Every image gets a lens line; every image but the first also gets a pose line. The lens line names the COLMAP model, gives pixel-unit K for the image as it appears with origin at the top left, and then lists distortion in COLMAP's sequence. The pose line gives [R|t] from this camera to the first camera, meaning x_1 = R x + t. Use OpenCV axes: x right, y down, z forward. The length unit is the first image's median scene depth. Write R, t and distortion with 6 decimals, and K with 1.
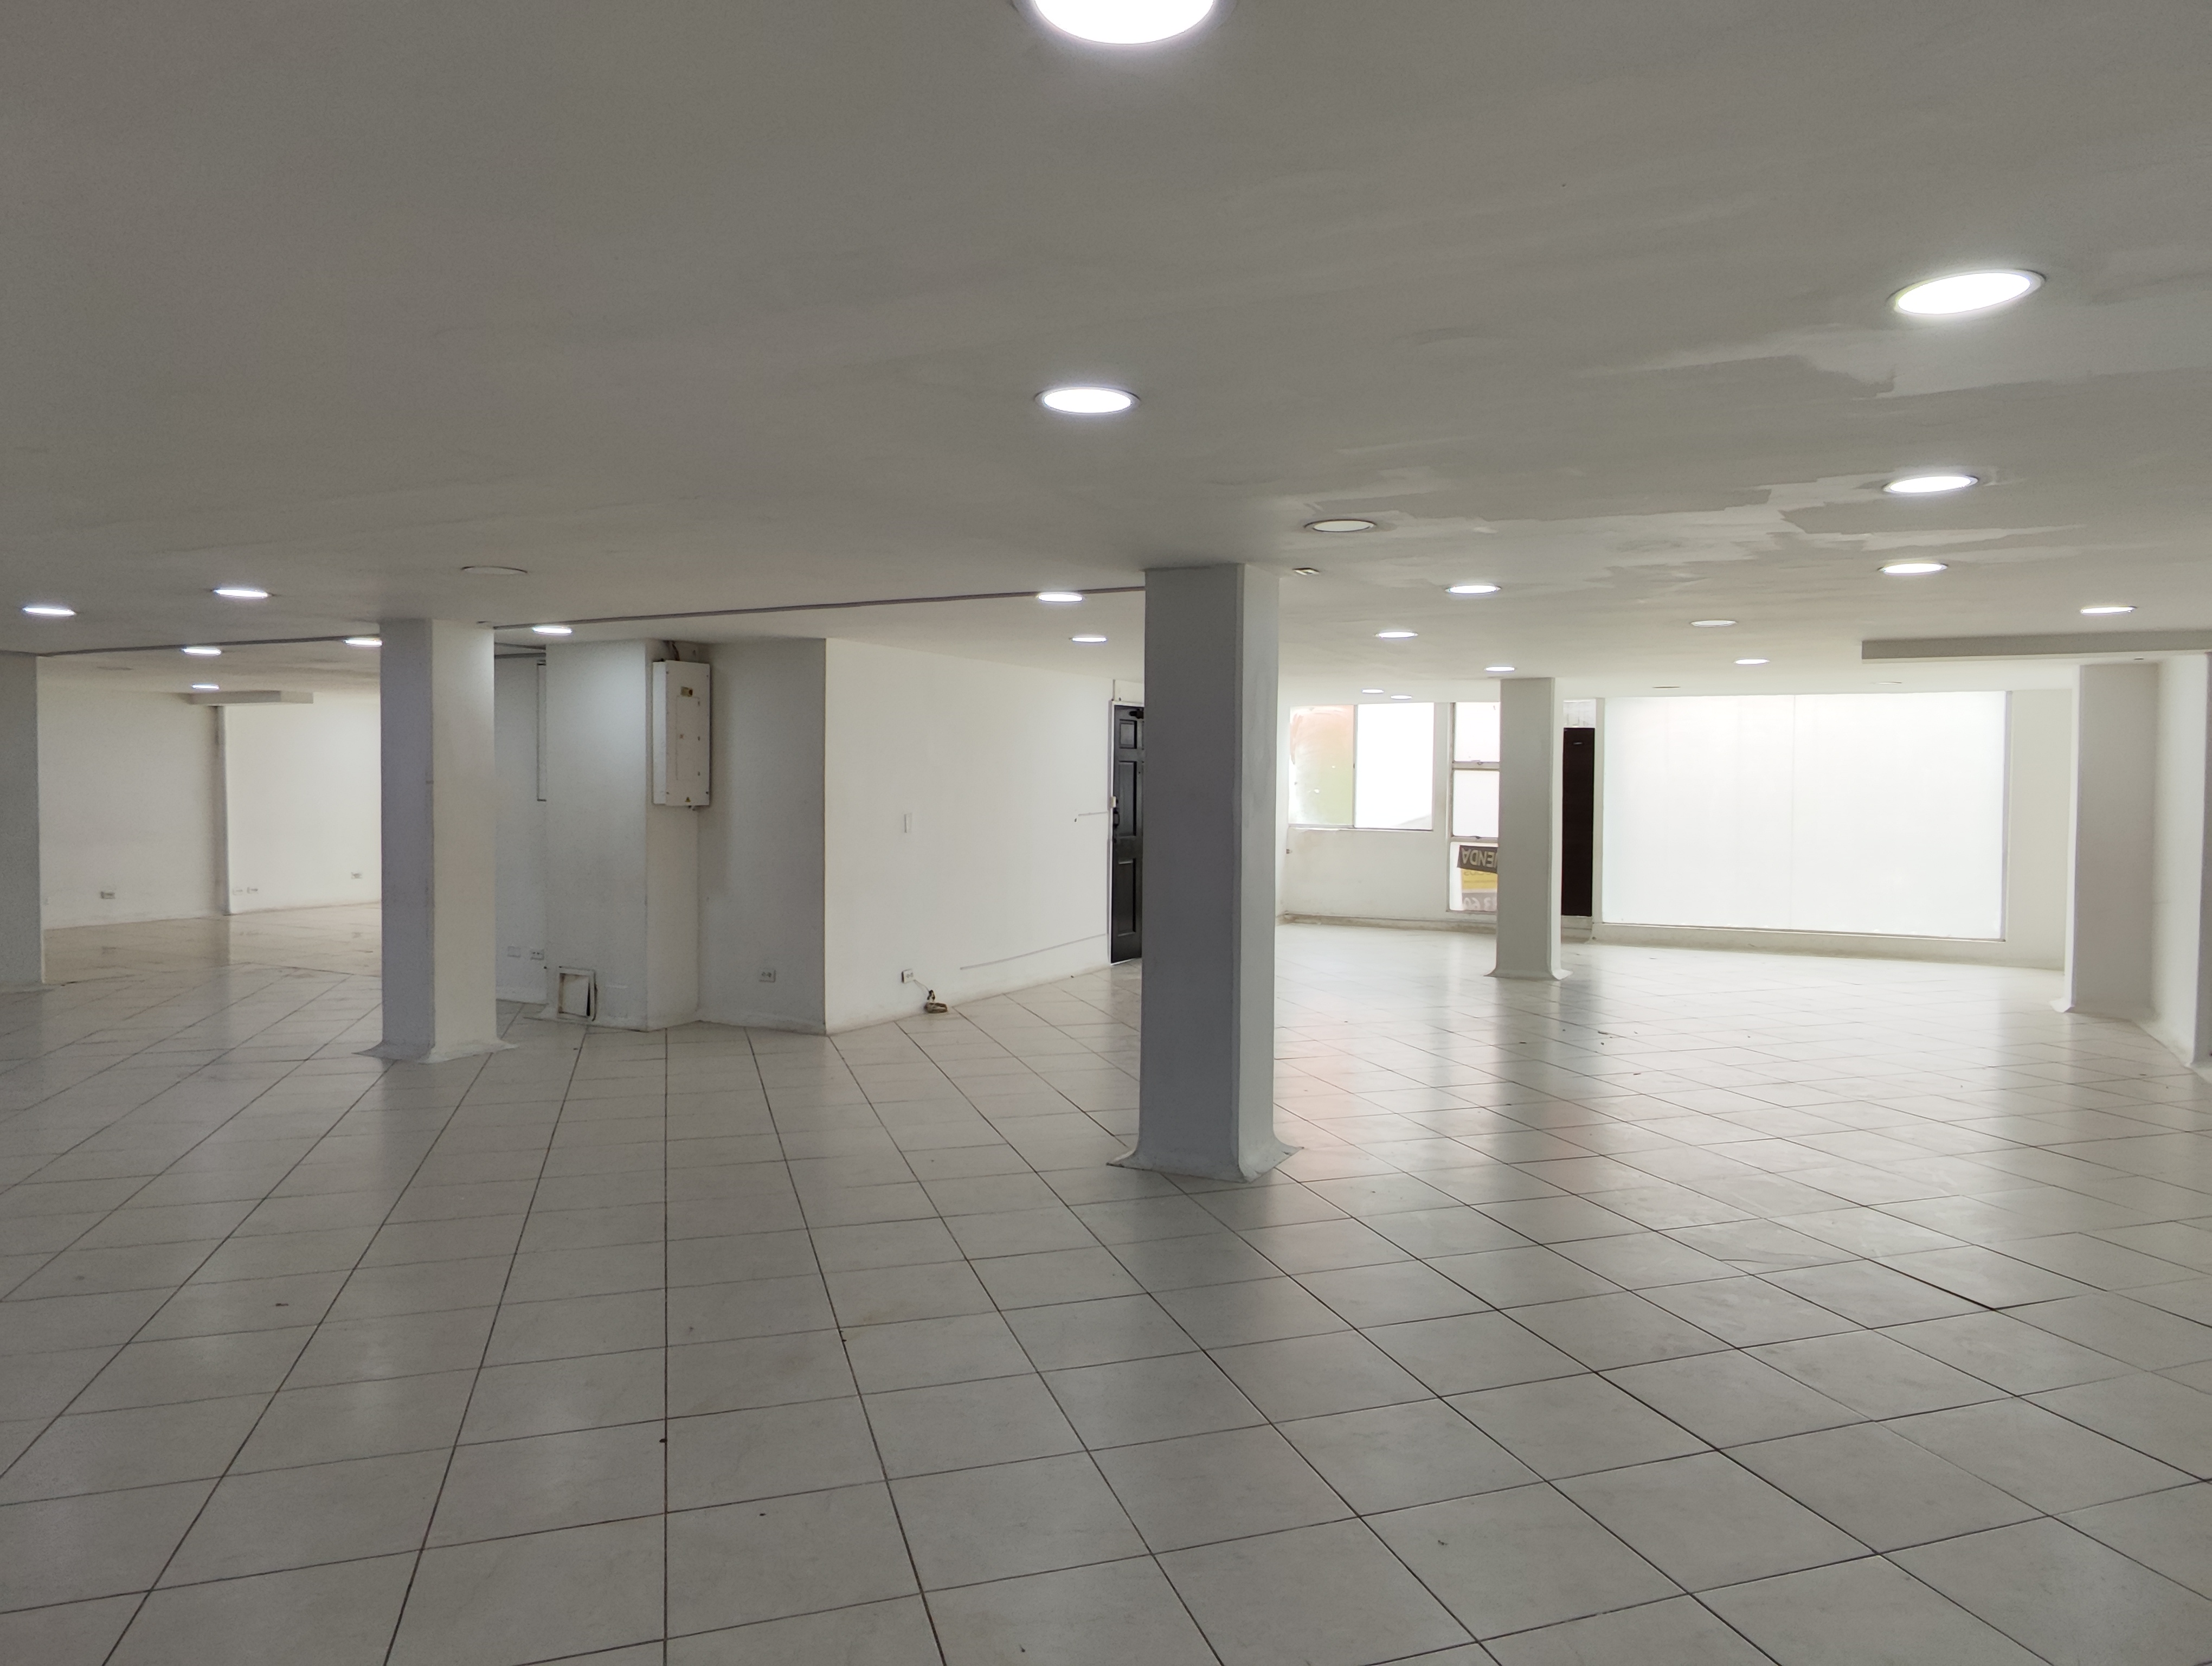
lens RADIAL K [[1420.7, 0, 1143.0], [0, 1420.7, 813.6], [0, 0, 1]] dist [-0.020768, 0.026287]
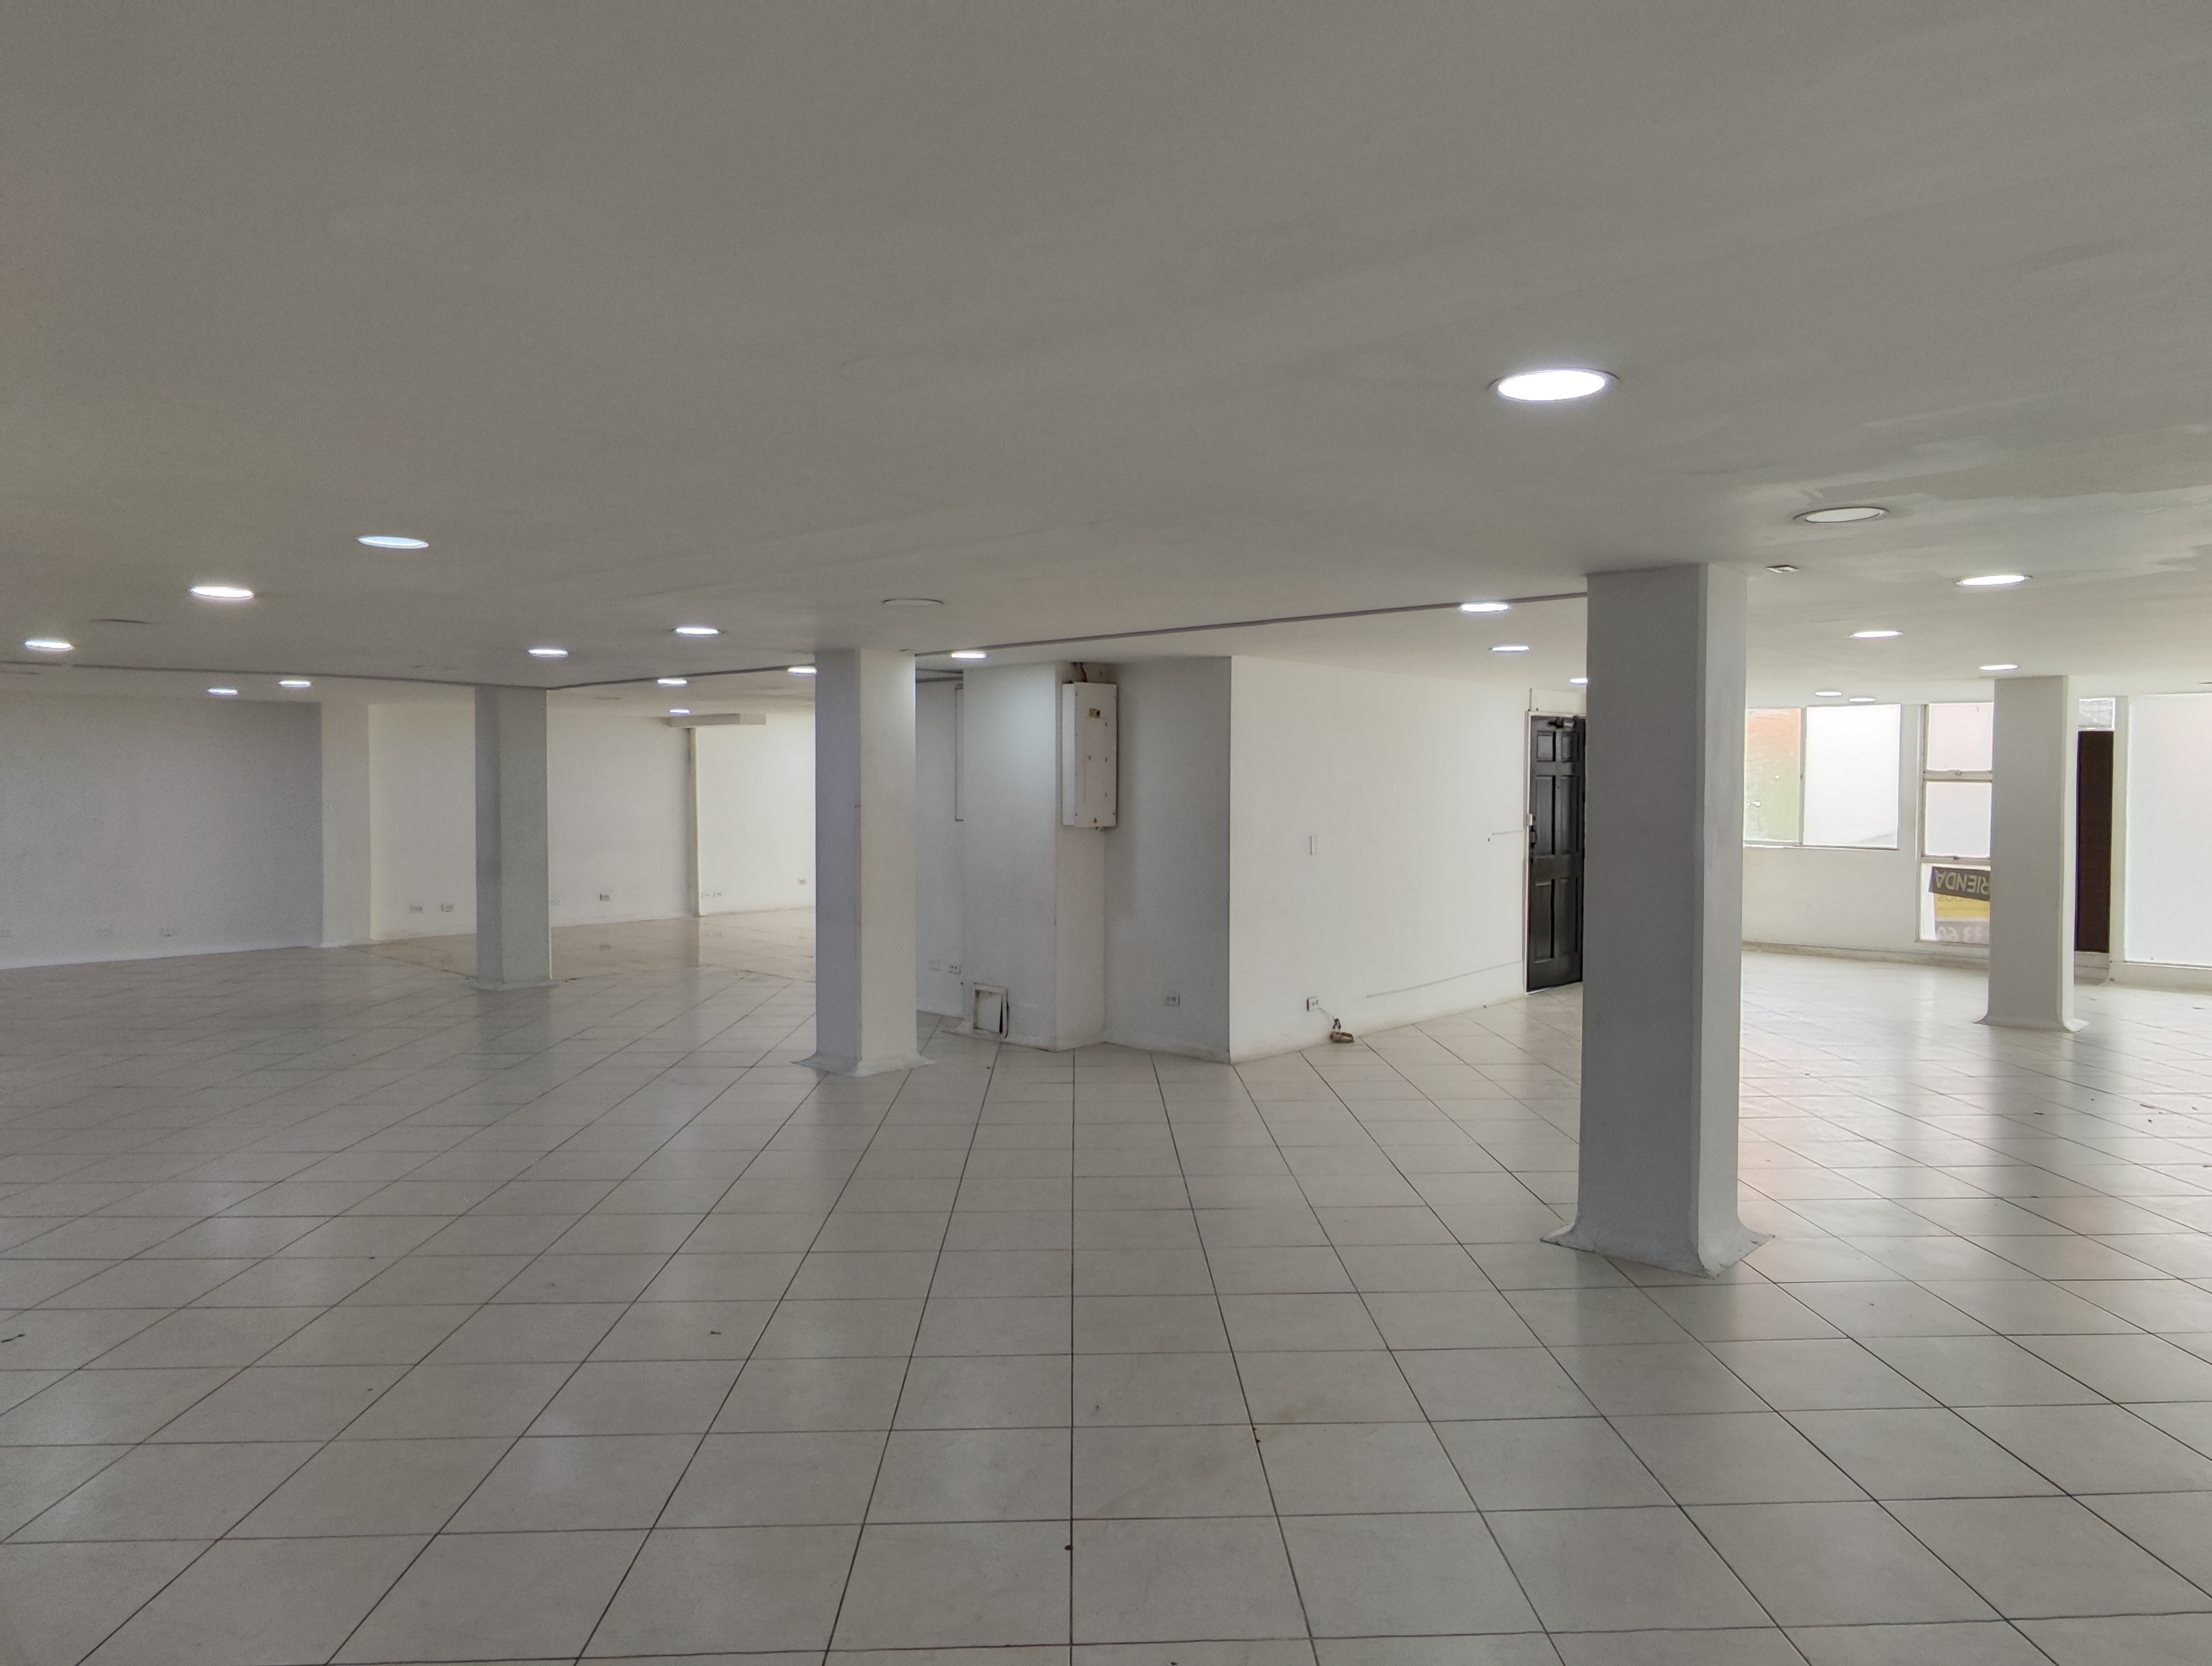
lens RADIAL K [[1420.7, 0, 1145.9], [0, 1420.7, 821.4], [0, 0, 1]] dist [-0.020768, 0.026287]
pose [[0.962615, 0.004180, -0.270840, -0.016989], [-0.003441, 0.999989, 0.003202, -0.013678], [0.270850, -0.002150, 0.962619, 0.050154]]
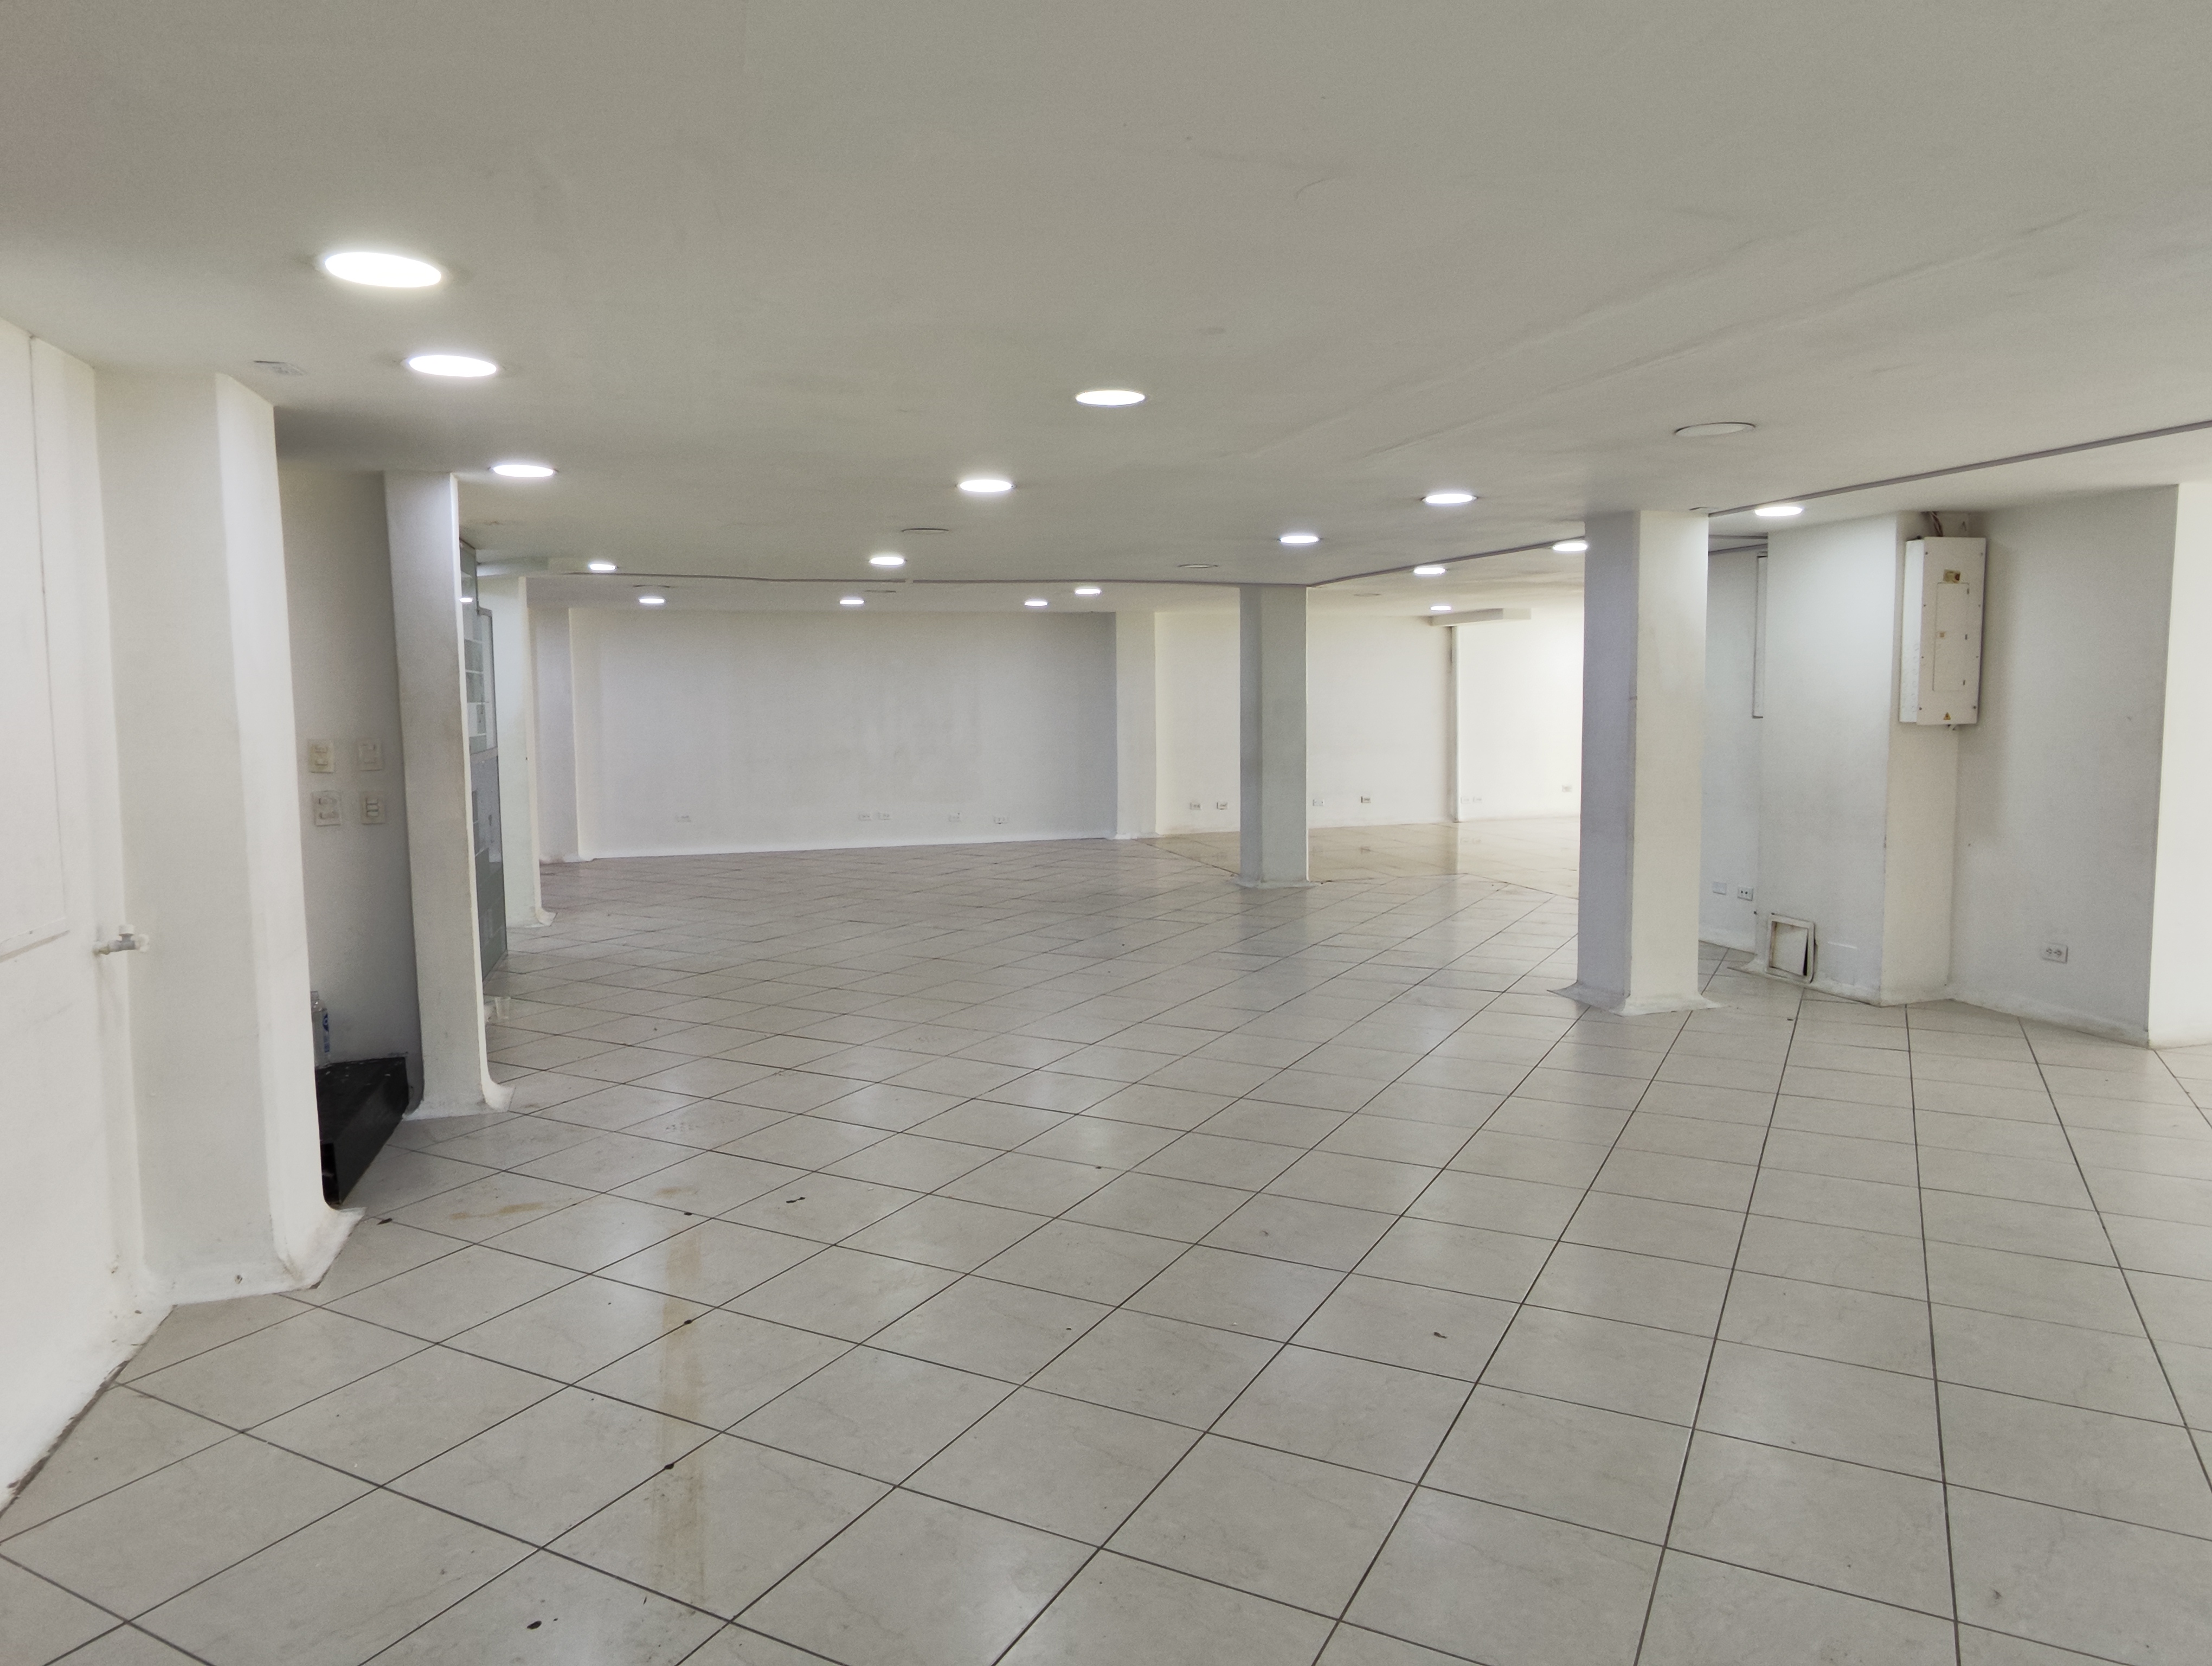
lens RADIAL K [[1420.7, 0, 1155.0], [0, 1420.7, 824.0], [0, 0, 1]] dist [-0.020768, 0.026287]
pose [[0.699618, 0.052811, -0.712563, -0.074354], [-0.002478, 0.997438, 0.071491, -0.006027], [0.714513, -0.048251, 0.697956, 0.156896]]
